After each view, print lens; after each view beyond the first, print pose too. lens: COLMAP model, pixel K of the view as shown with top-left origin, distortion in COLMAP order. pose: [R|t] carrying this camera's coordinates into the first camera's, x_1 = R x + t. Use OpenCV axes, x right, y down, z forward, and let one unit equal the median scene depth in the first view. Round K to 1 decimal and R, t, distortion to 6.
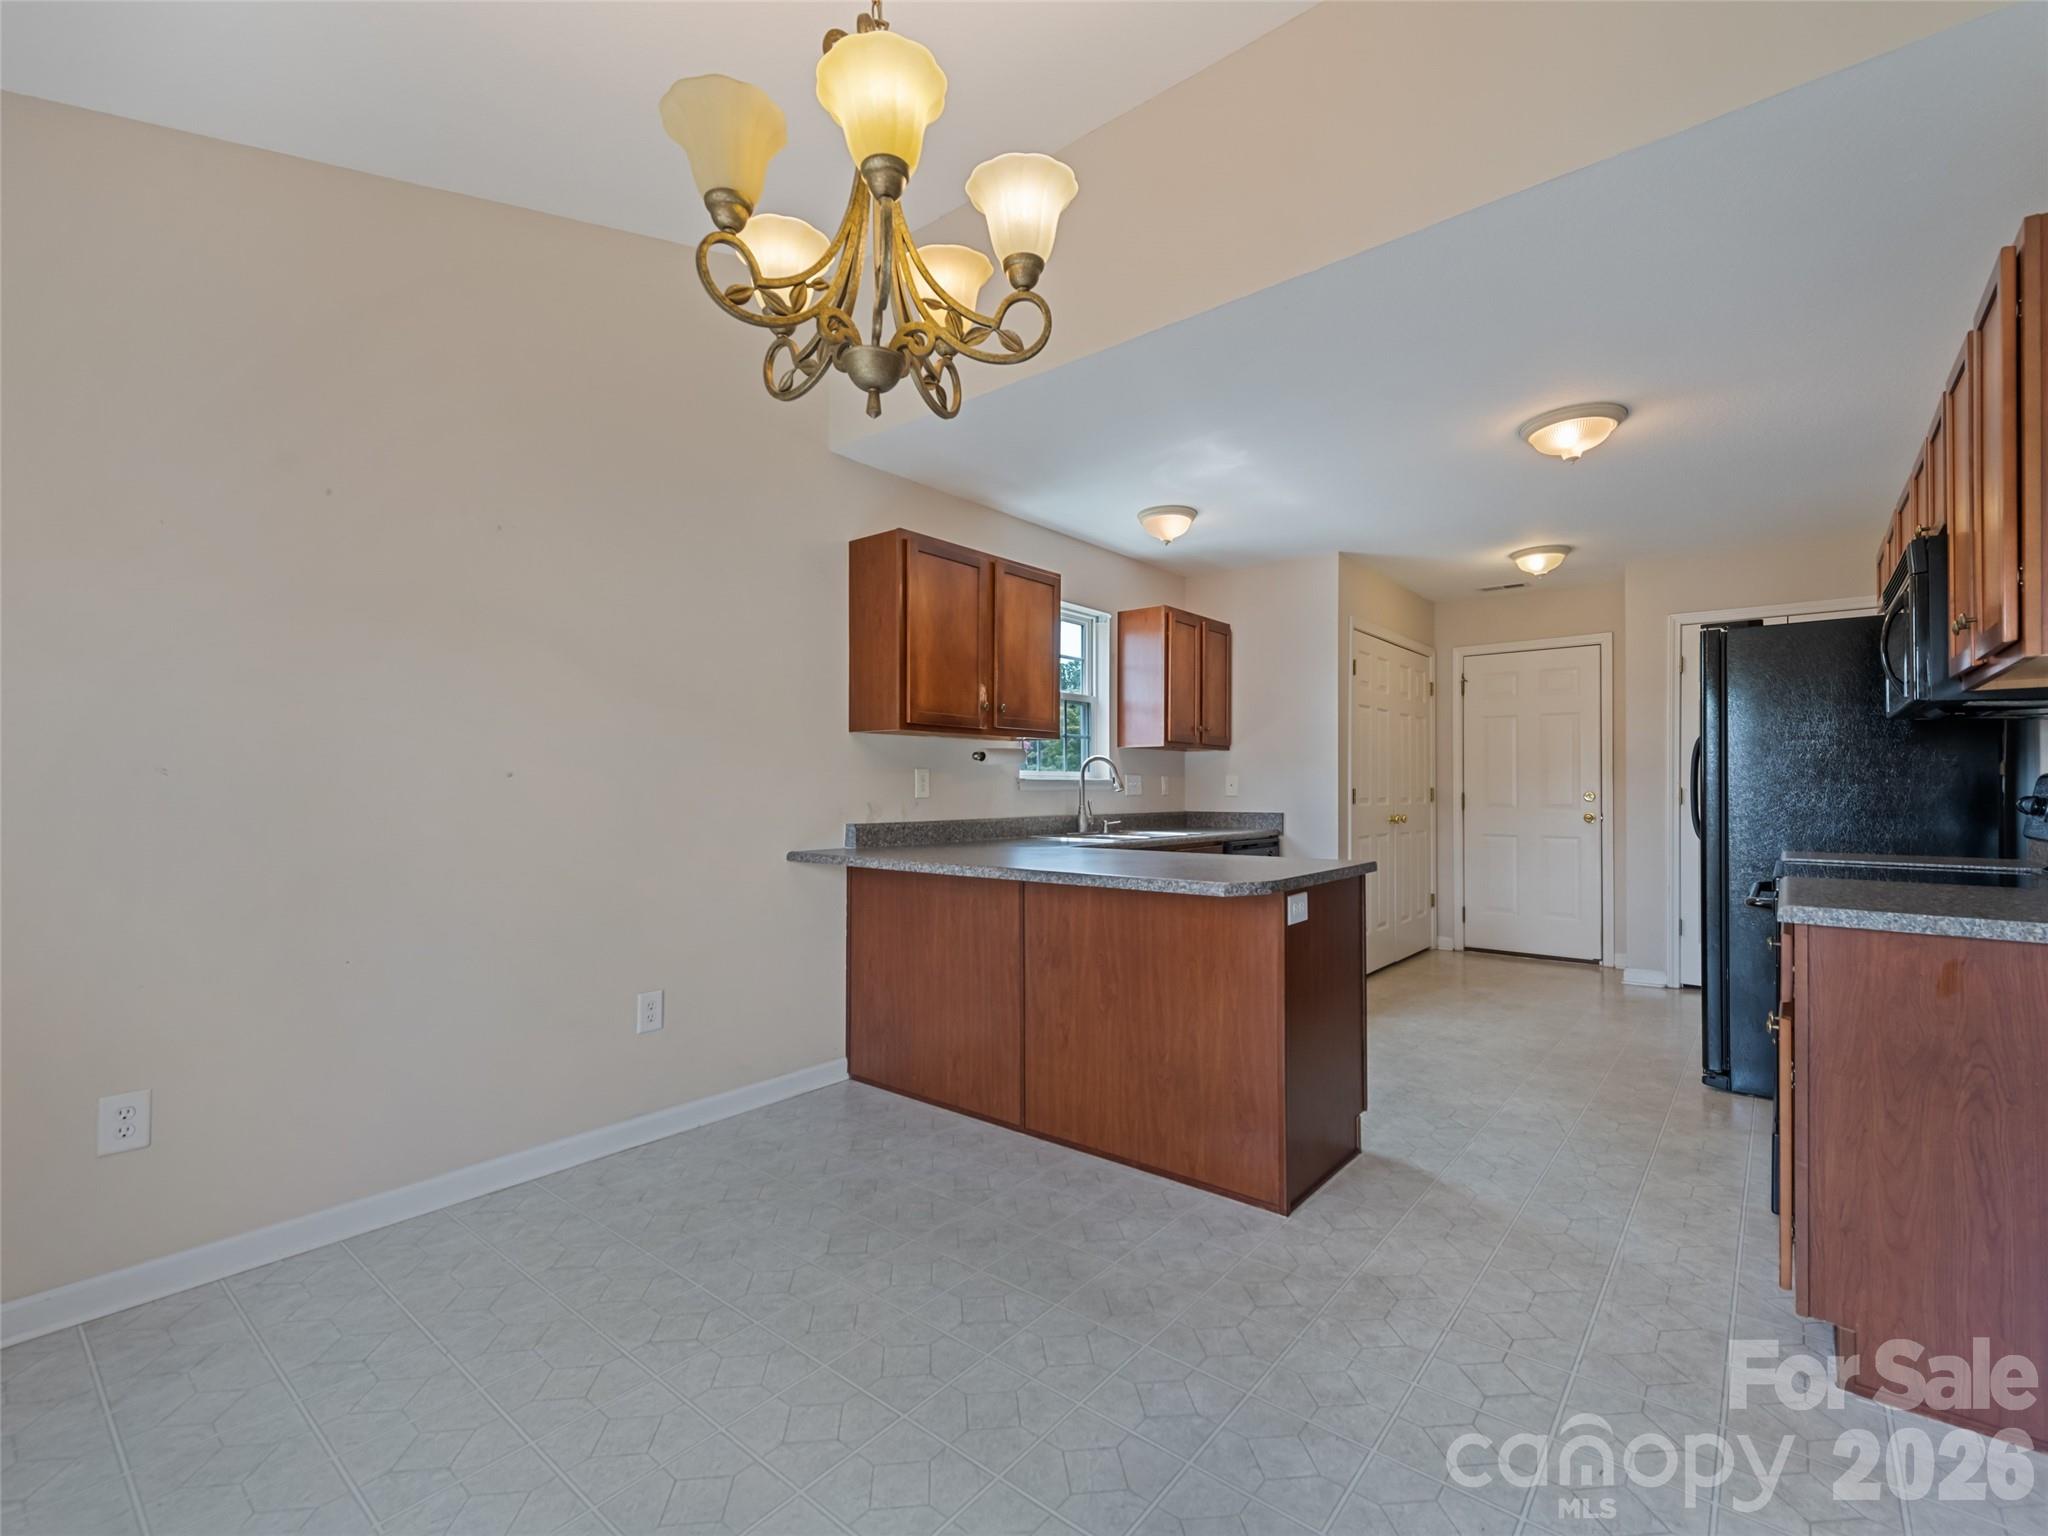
lens RADIAL K [[932.1, 0, 1024.2], [0, 932.1, 779.7], [0, 0, 1]] dist [0.012377, -0.003242]
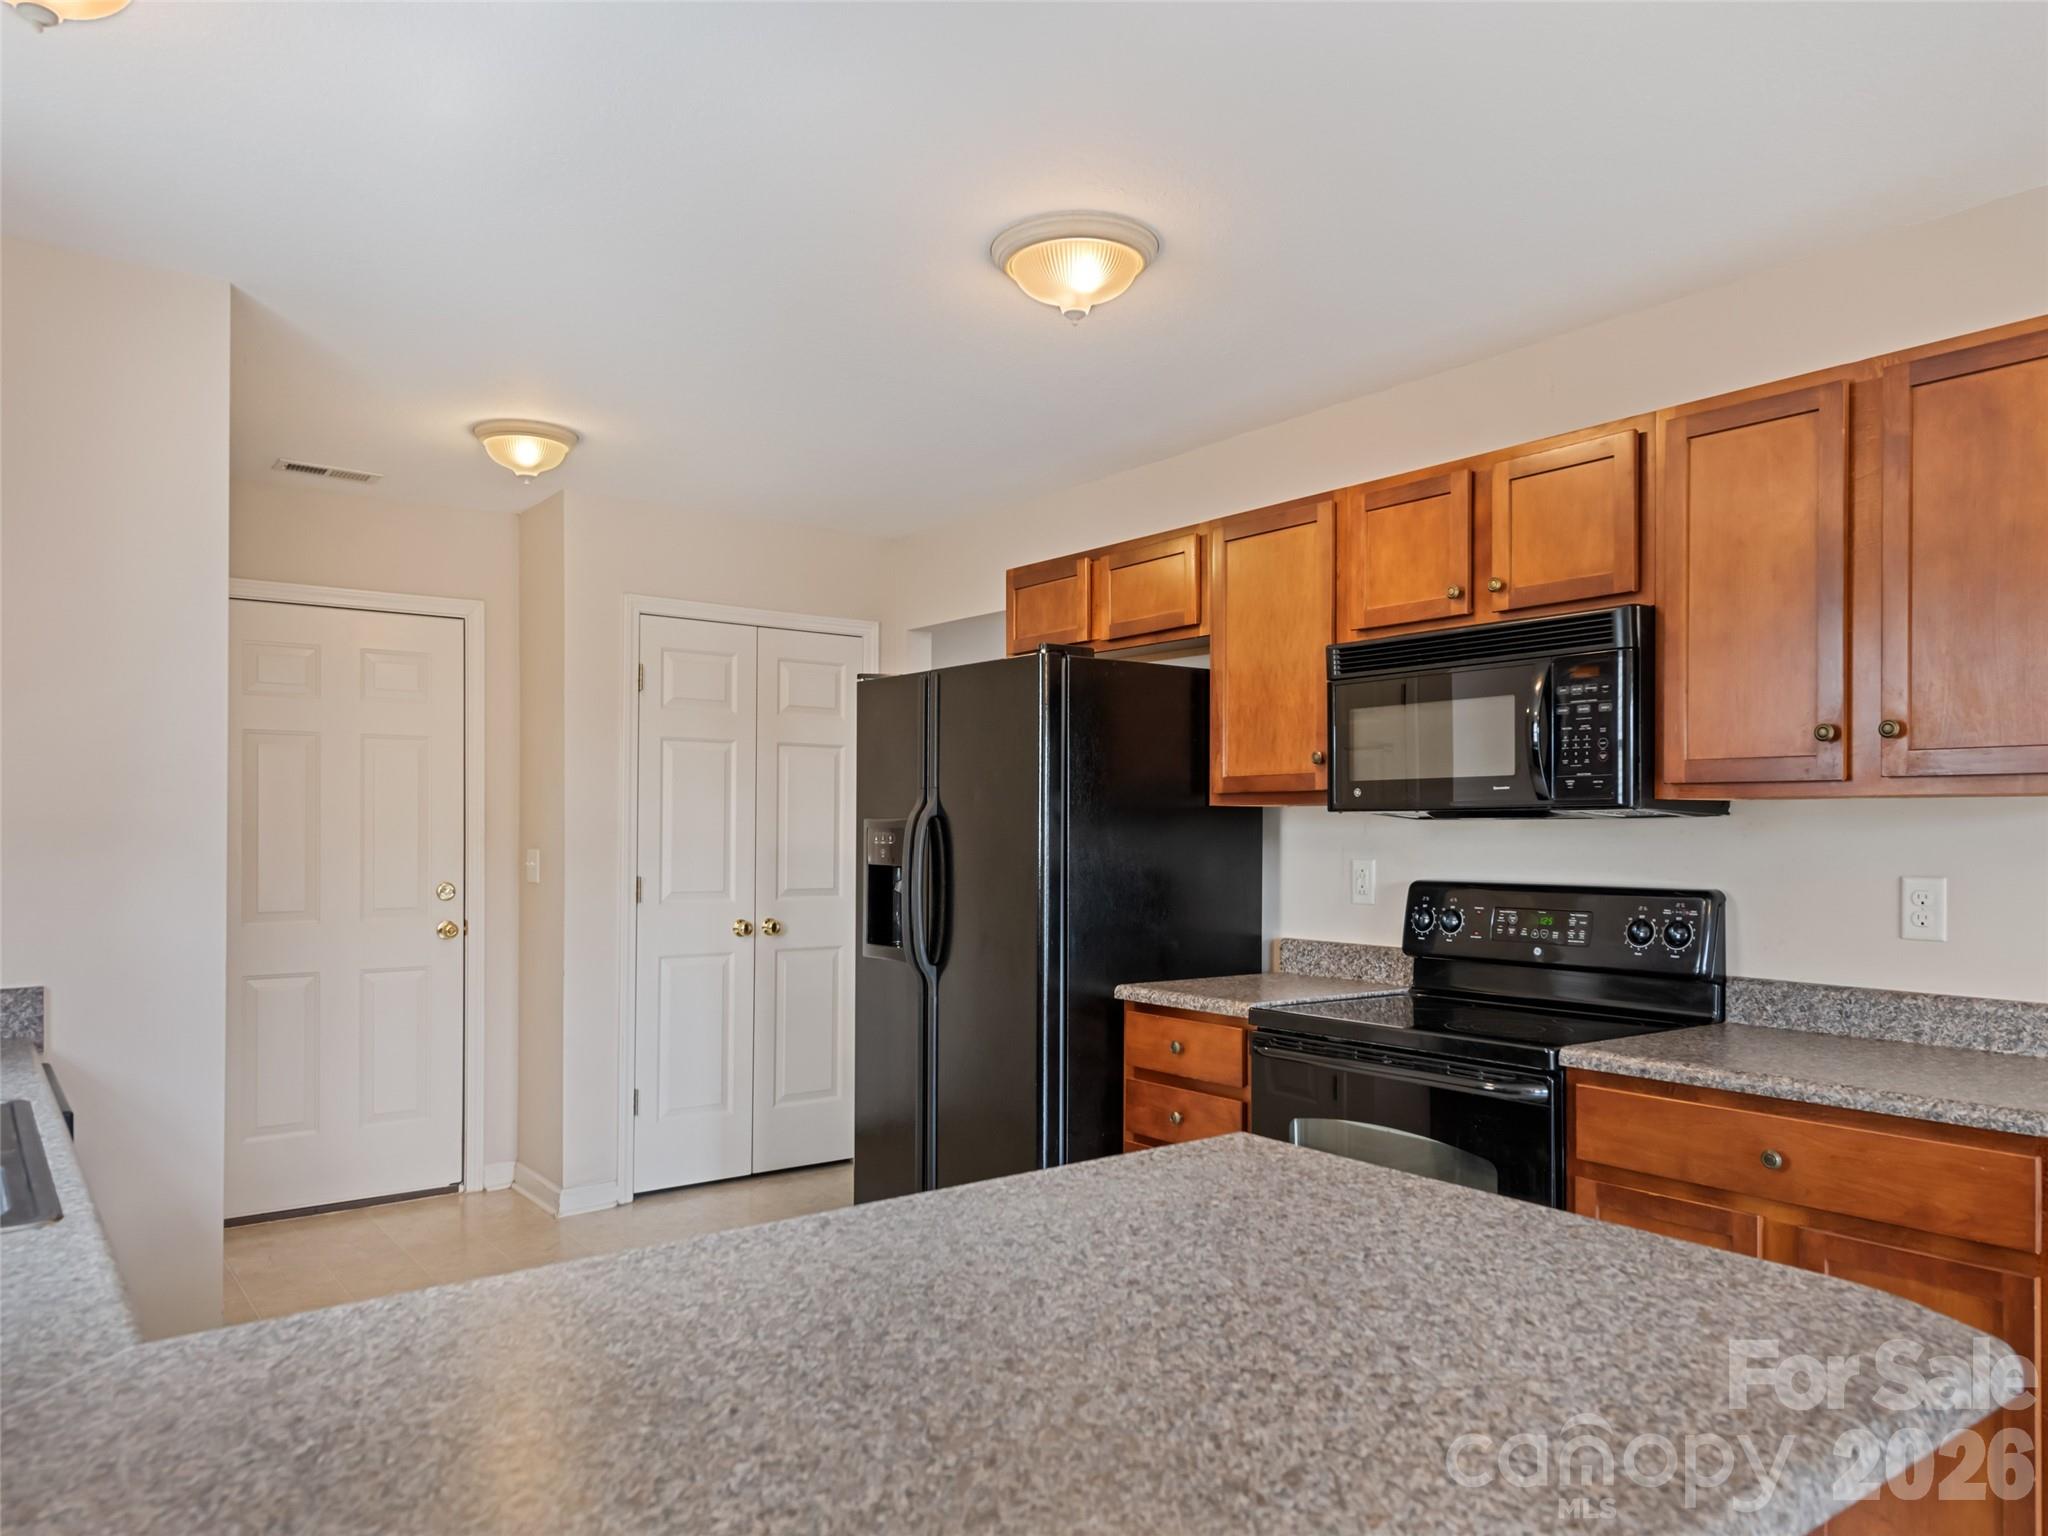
lens RADIAL K [[1393.8, 0, 1023.4], [0, 1393.8, 814.5], [0, 0, 1]] dist [0.021241, -0.019899]
pose [[0.240437, 0.007948, 0.970632, -0.118641], [0.001444, 0.999962, -0.008546, -0.020143], [-0.970664, 0.003456, 0.240417, 0.473698]]
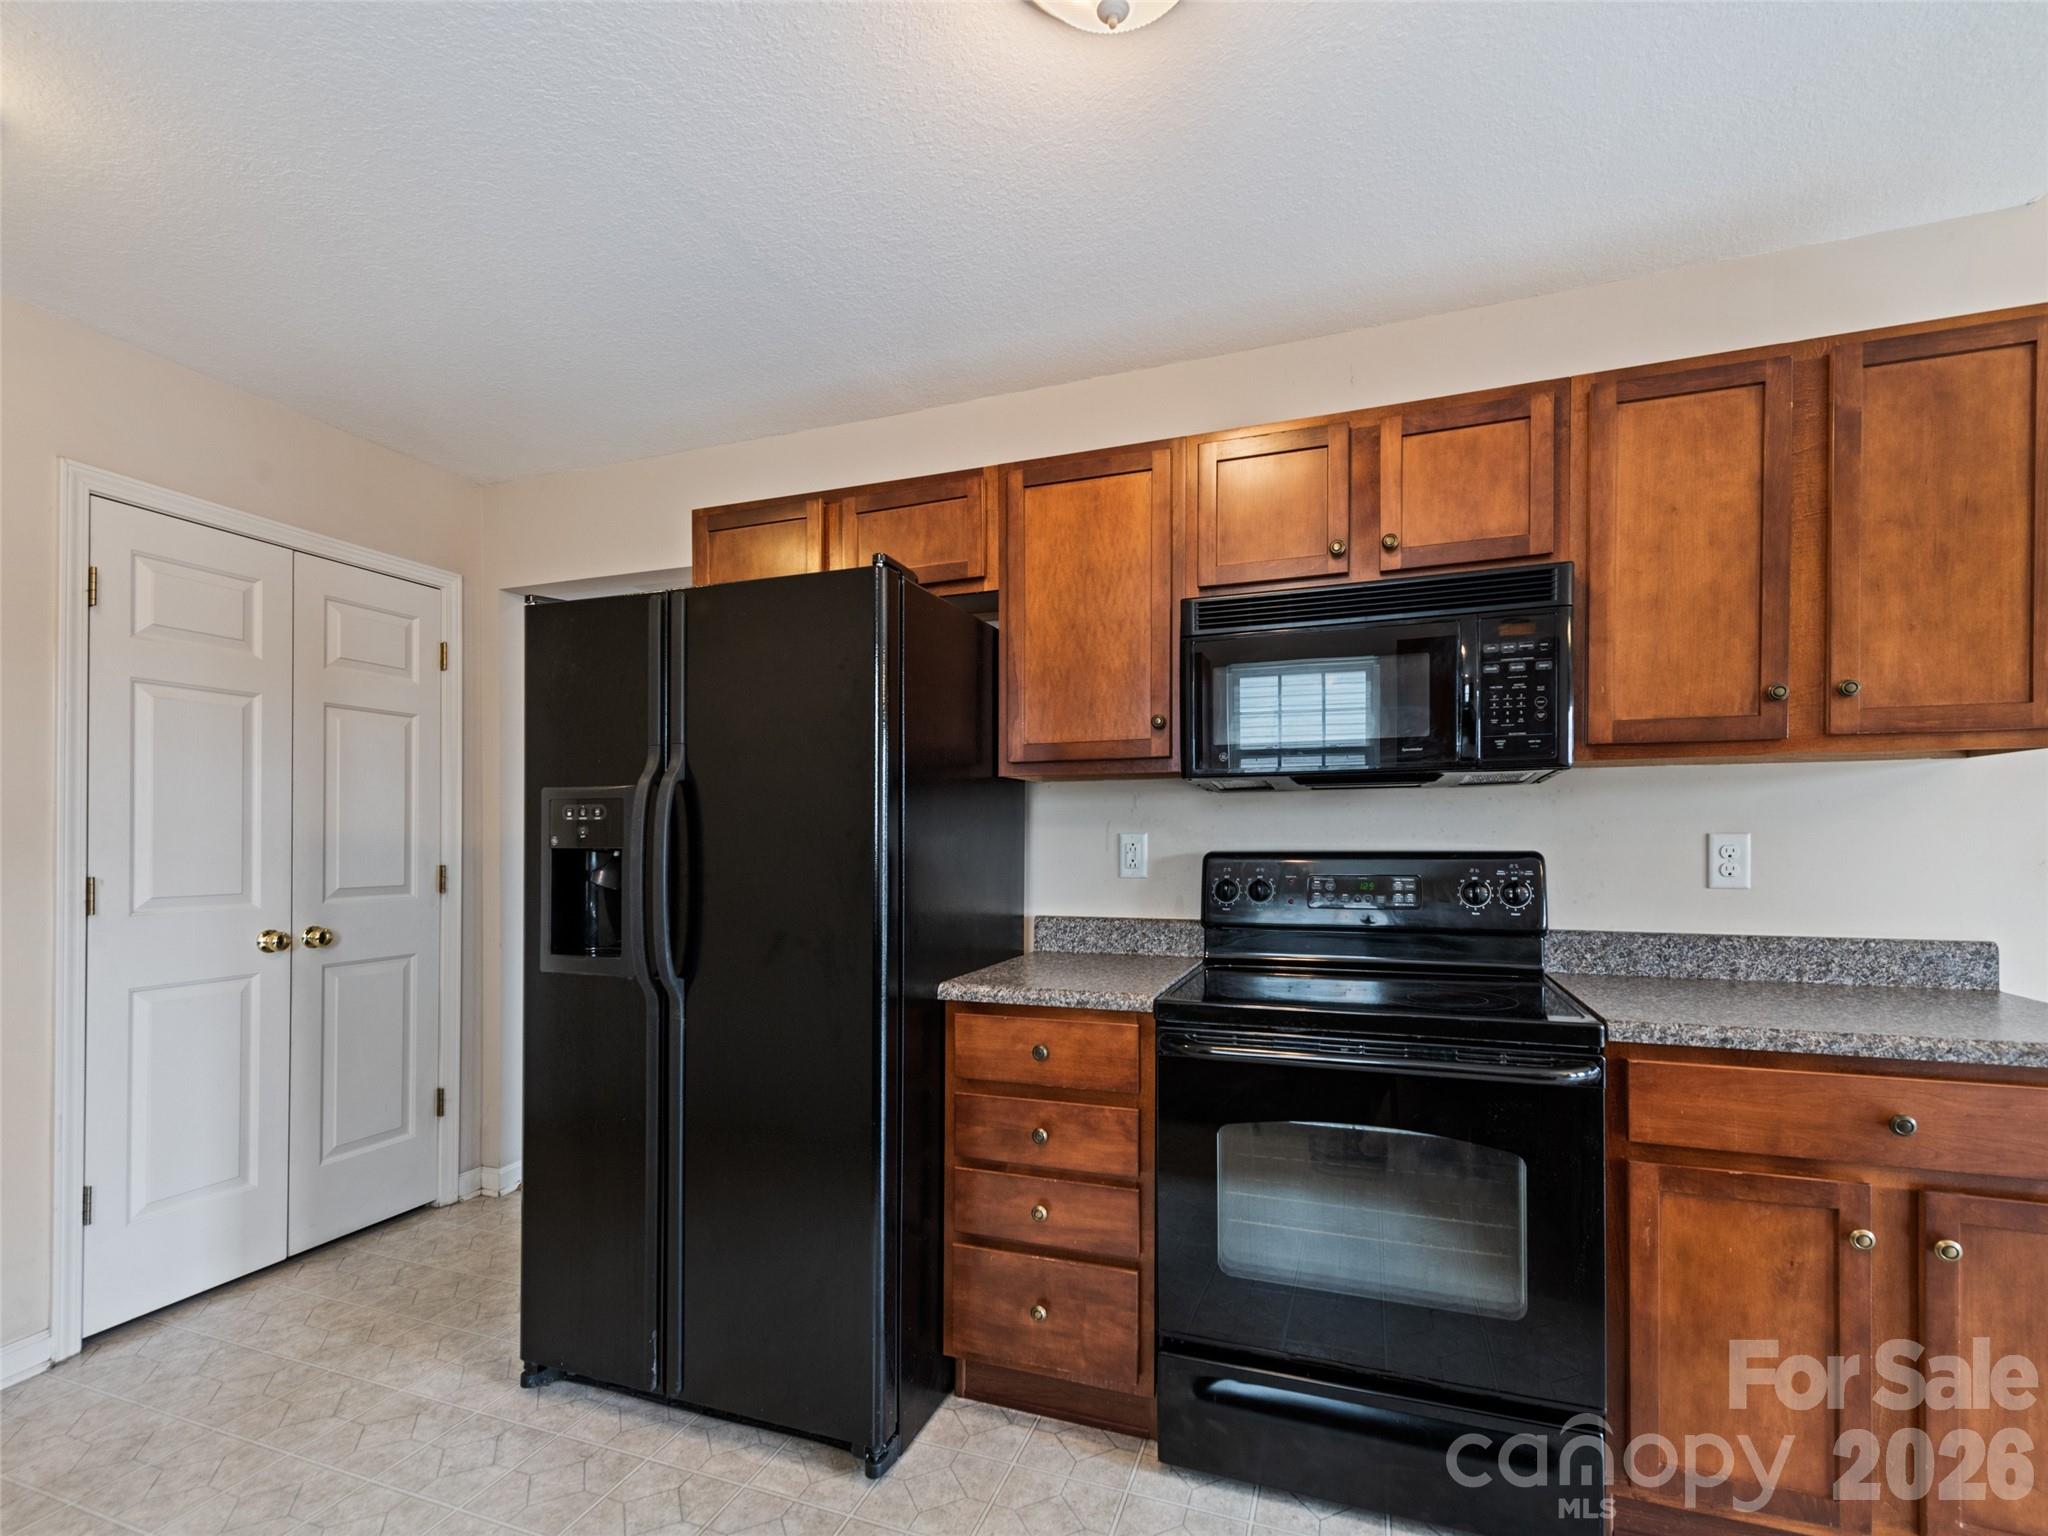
lens RADIAL K [[932.1, 0, 1028.6], [0, 932.1, 828.5], [0, 0, 1]] dist [0.012377, -0.003242]
pose [[-0.324048, 0.005235, 0.946026, 0.141089], [0.007913, 0.999965, -0.002823, -0.006665], [-0.946008, 0.006571, -0.324078, 0.654854]]
